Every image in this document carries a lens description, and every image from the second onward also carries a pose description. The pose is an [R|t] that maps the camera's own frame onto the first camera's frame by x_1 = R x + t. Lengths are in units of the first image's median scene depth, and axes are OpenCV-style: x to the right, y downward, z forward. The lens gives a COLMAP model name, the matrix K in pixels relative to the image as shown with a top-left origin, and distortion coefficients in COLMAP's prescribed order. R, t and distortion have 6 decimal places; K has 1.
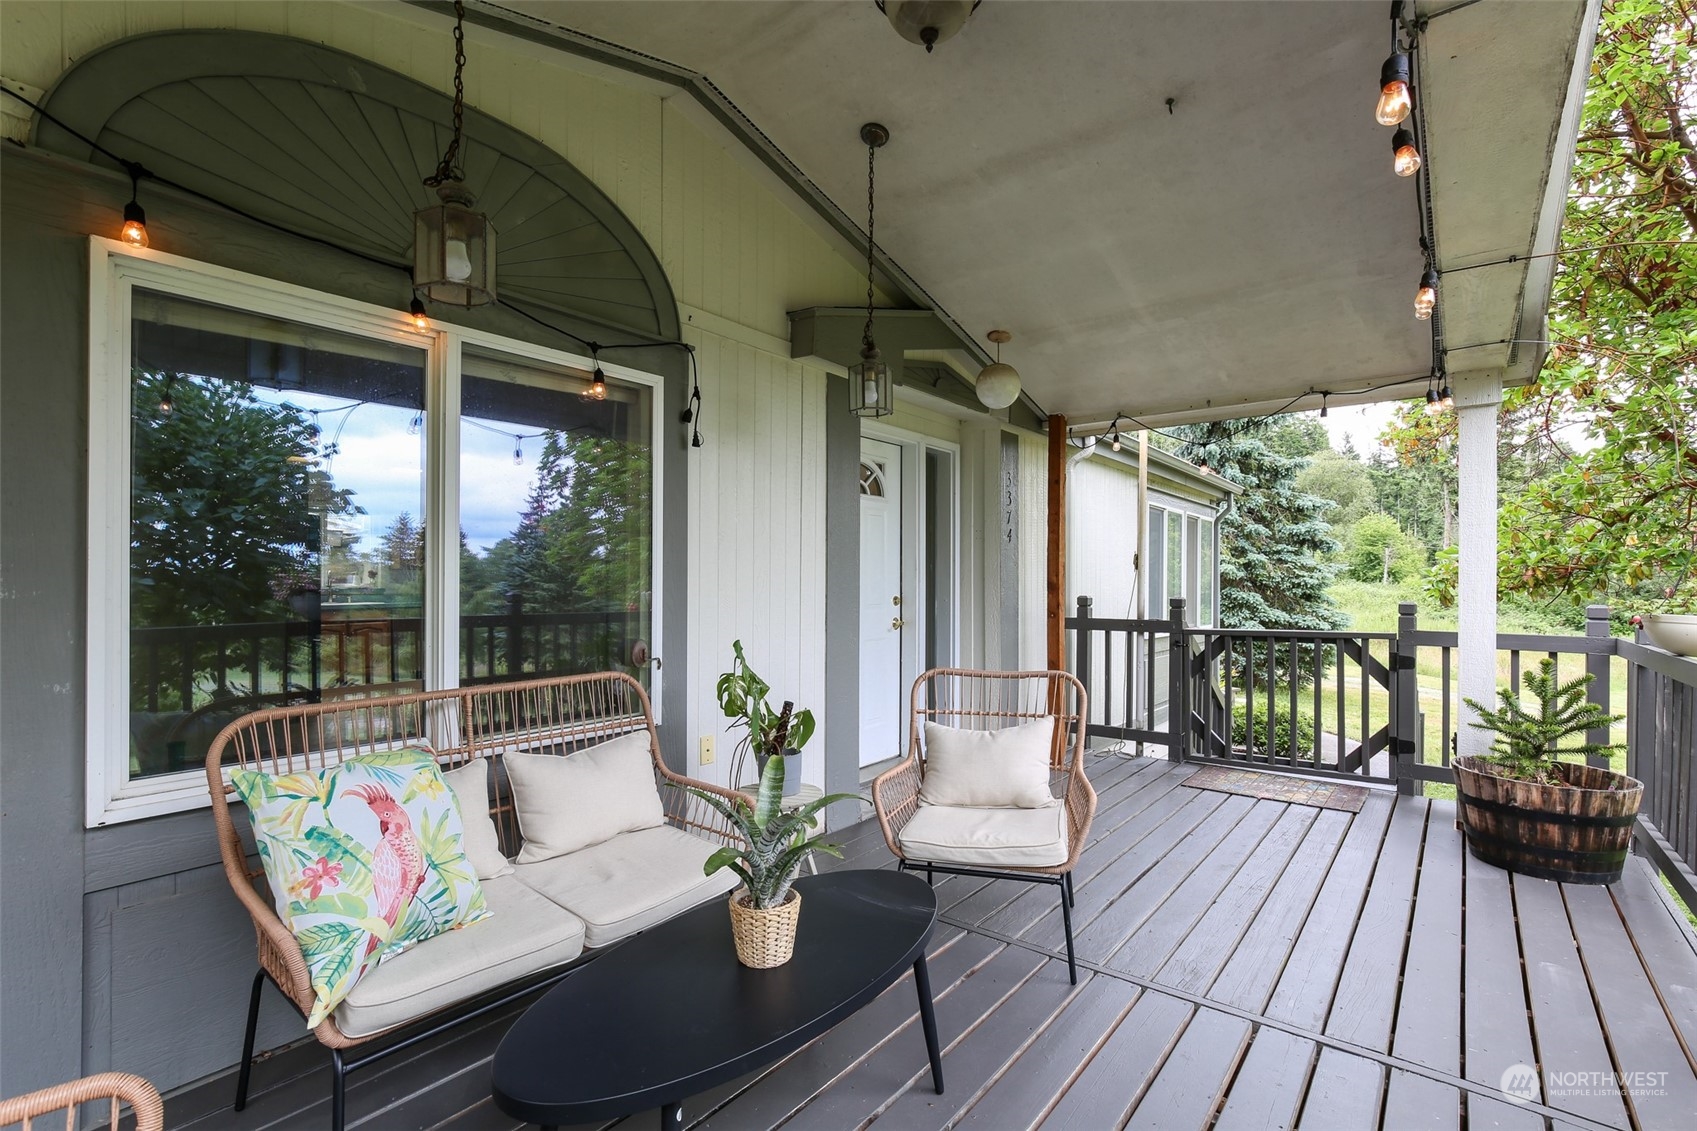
lens RADIAL K [[774.9, 0, 853.2], [0, 774.9, 579.7], [0, 0, 1]] dist [0.000627, 0.000517]
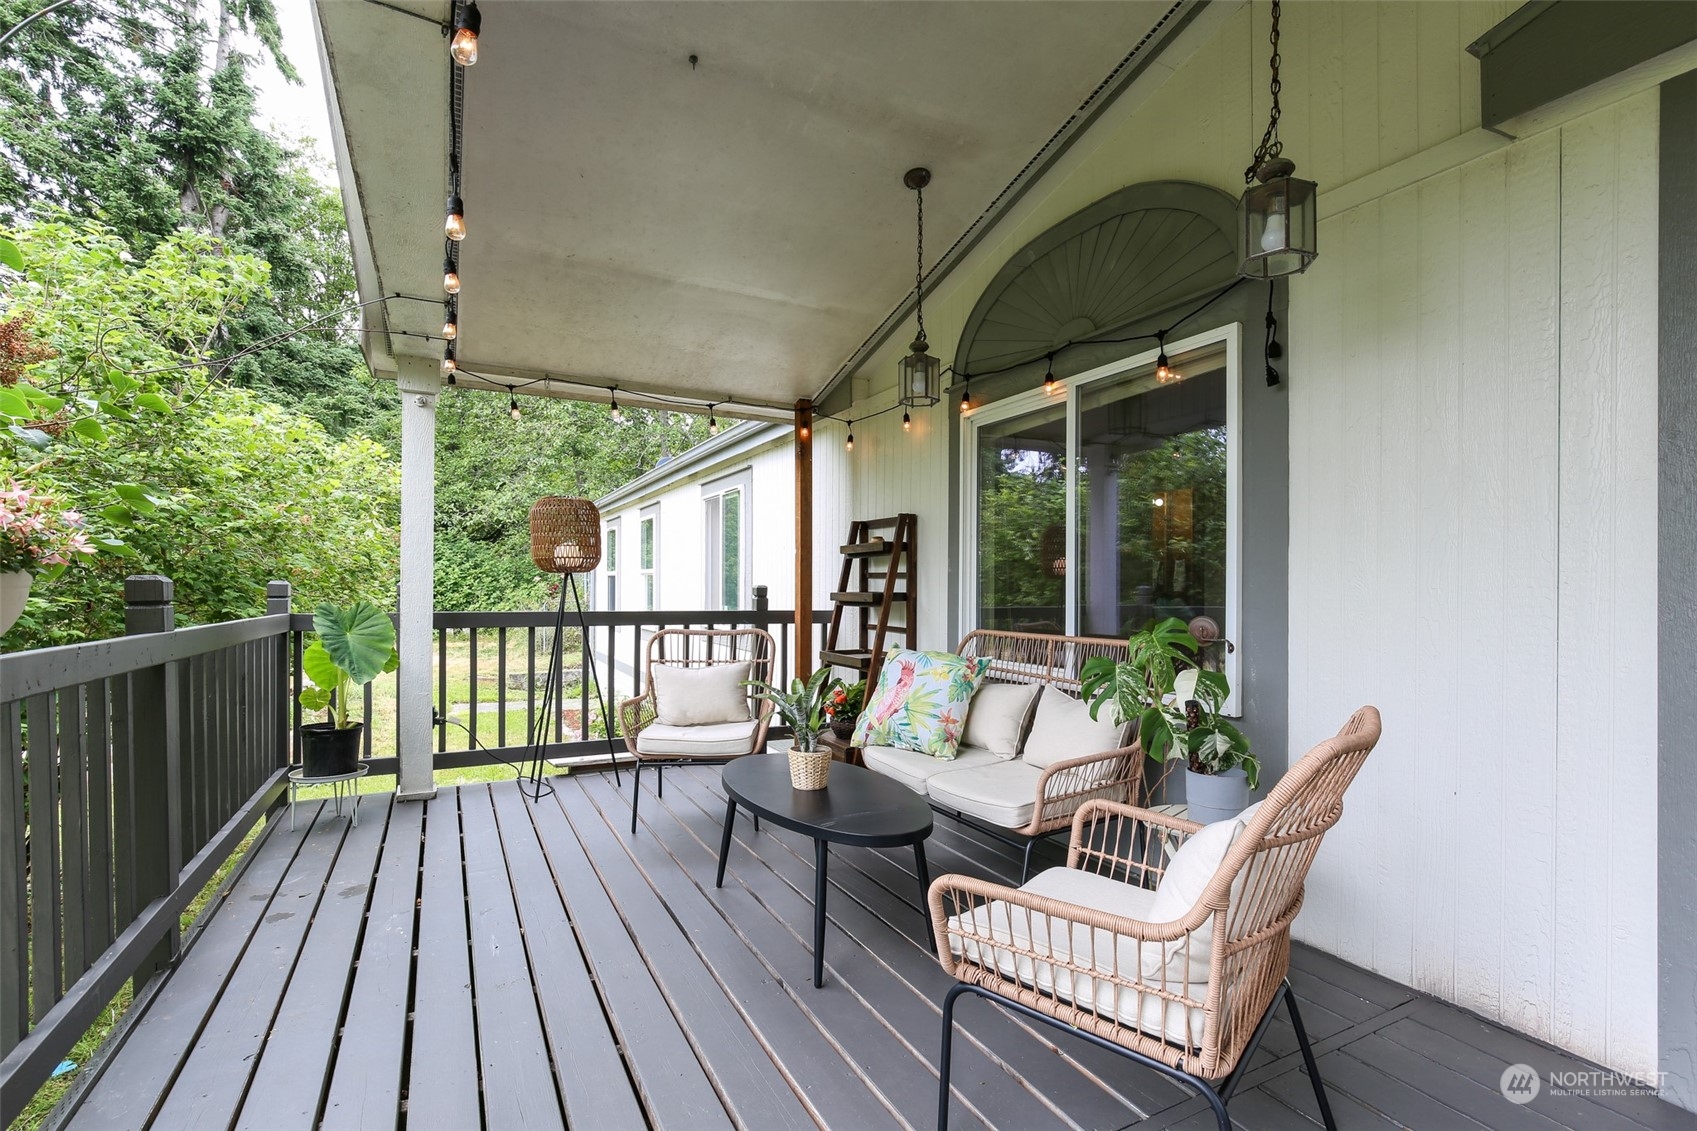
lens RADIAL K [[774.9, 0, 853.2], [0, 774.9, 579.7], [0, 0, 1]] dist [0.000627, 0.000517]
pose [[-0.404614, -0.001848, -0.914486, 0.828853], [0.000324, 0.999998, -0.002164, 0.035638], [0.914488, -0.001172, -0.404612, 1.084054]]
